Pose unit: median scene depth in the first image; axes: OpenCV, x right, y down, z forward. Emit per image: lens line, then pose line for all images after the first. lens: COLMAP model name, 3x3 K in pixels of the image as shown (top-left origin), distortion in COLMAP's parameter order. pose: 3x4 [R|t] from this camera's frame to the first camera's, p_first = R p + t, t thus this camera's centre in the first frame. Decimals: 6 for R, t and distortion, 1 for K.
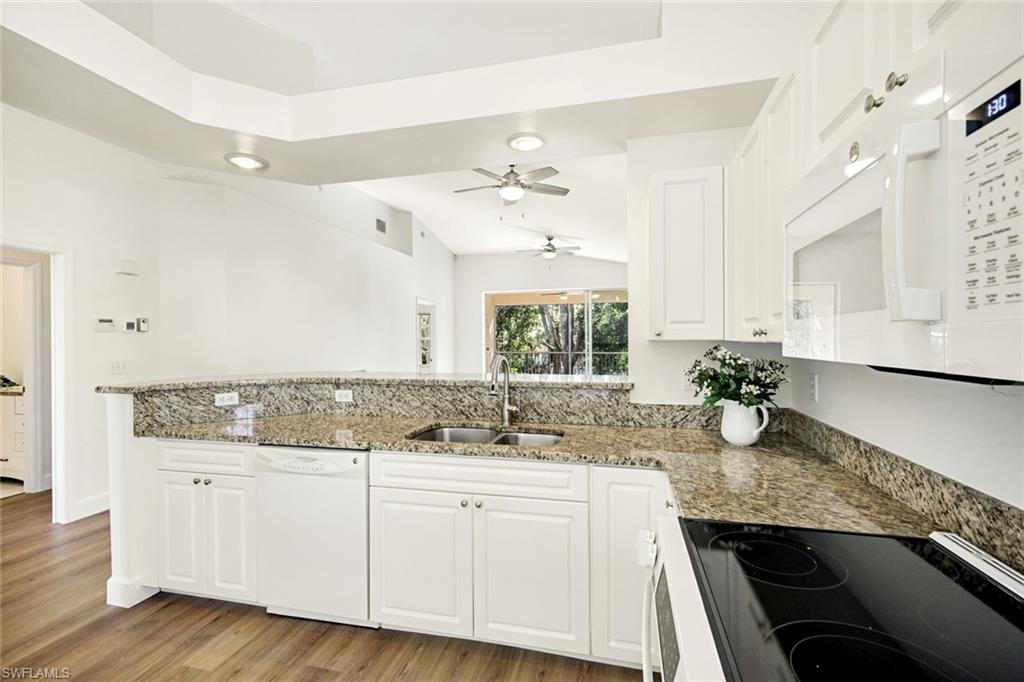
lens RADIAL K [[452.4, 0, 516.3], [0, 452.4, 338.3], [0, 0, 1]] dist [0.002694, 0.001197]
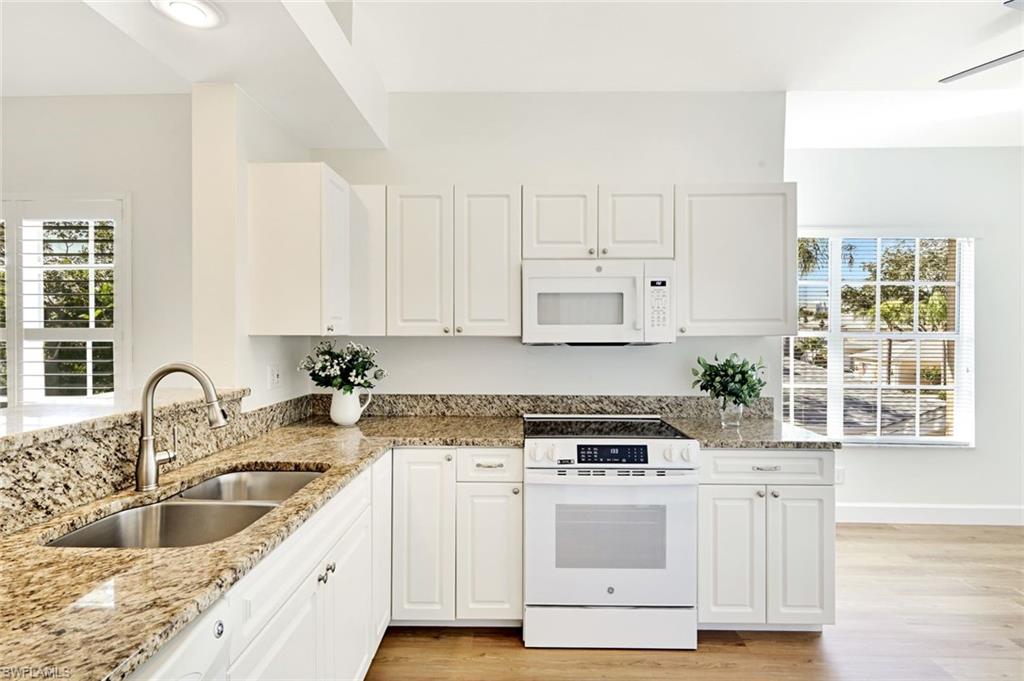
lens RADIAL K [[501.6, 0, 509.5], [0, 501.6, 337.0], [0, 0, 1]] dist [0.007023, 0.001142]
pose [[-0.214412, 0.001709, 0.976742, -0.710690], [0.001516, 0.999998, -0.001417, 0.007884], [-0.976742, 0.001177, -0.214414, 0.705116]]
